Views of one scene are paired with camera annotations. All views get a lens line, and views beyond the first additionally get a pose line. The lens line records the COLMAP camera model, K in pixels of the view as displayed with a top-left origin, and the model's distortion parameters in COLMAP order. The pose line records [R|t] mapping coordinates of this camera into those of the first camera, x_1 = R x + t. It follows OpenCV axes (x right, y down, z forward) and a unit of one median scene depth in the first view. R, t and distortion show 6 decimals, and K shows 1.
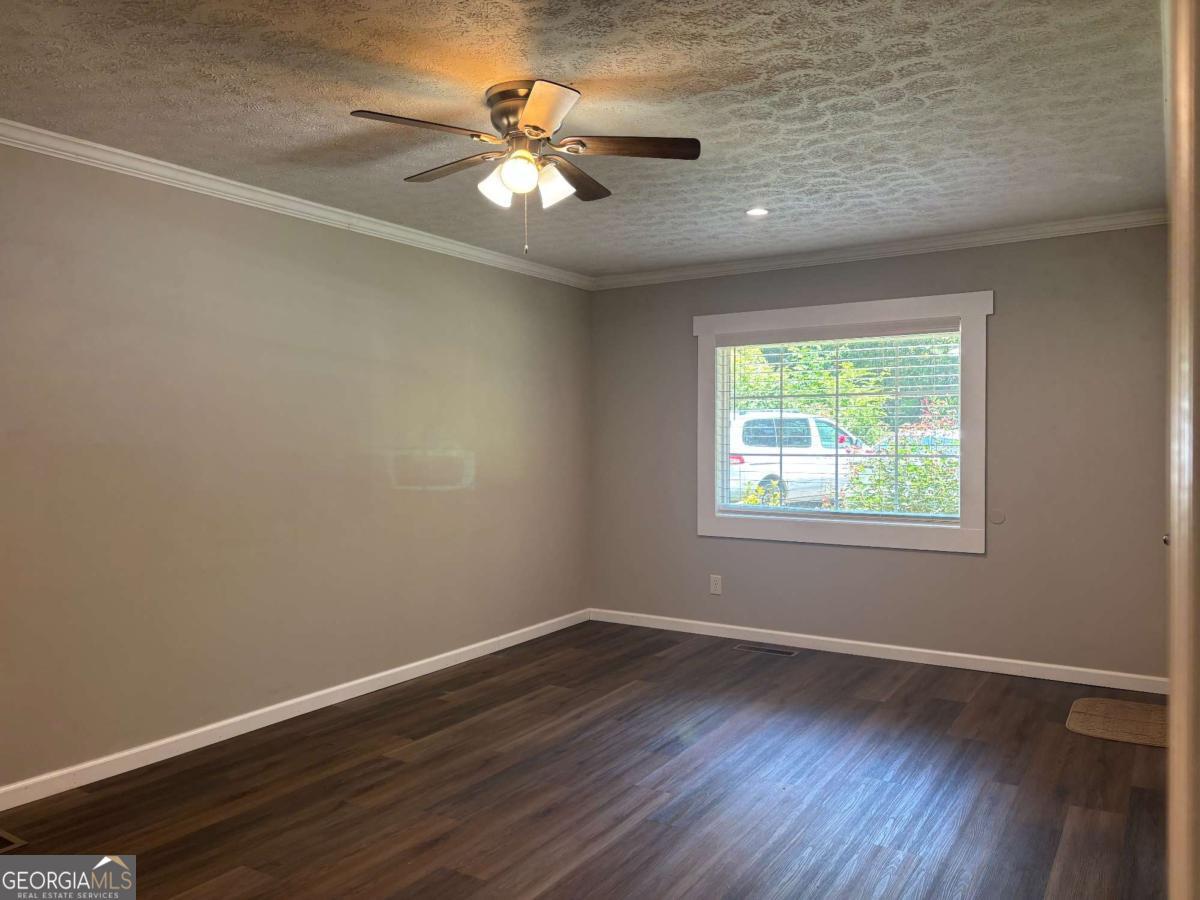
lens RADIAL K [[898.5, 0, 603.5], [0, 898.5, 444.3], [0, 0, 1]] dist [0.052987, -0.061983]
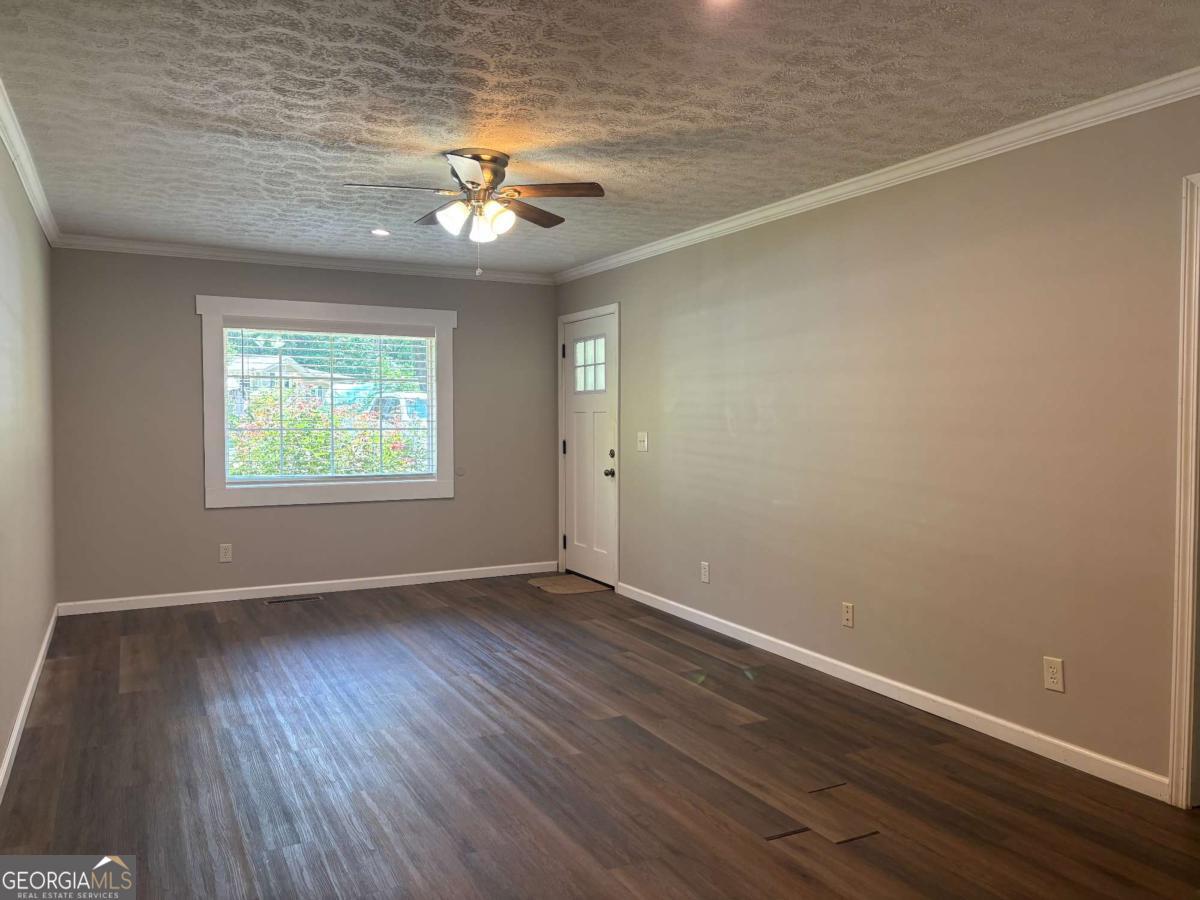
lens RADIAL K [[898.1, 0, 600.0], [0, 898.1, 450.0], [0, 0, 1]] dist [0.055418, -0.060336]
pose [[0.500458, -0.026087, 0.865368, -0.913028], [0.002703, 0.999588, 0.028570, 0.009357], [-0.865757, -0.011959, 0.500322, 0.139964]]
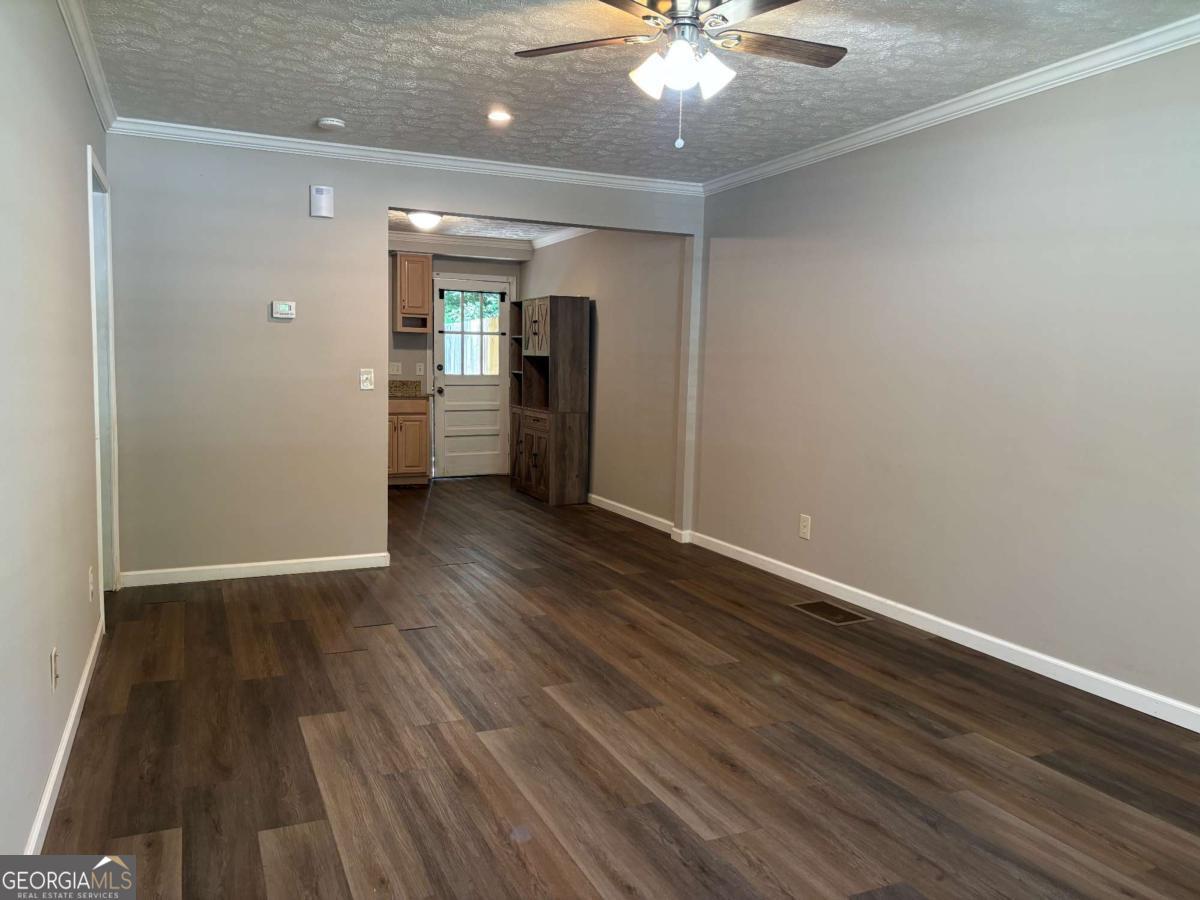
lens RADIAL K [[898.5, 0, 603.5], [0, 898.5, 444.3], [0, 0, 1]] dist [0.052987, -0.061983]
pose [[-0.543361, 0.066404, -0.836869, 0.627377], [-0.027406, 0.994932, 0.096741, 0.012044], [0.839051, 0.075500, -0.538788, 1.169369]]
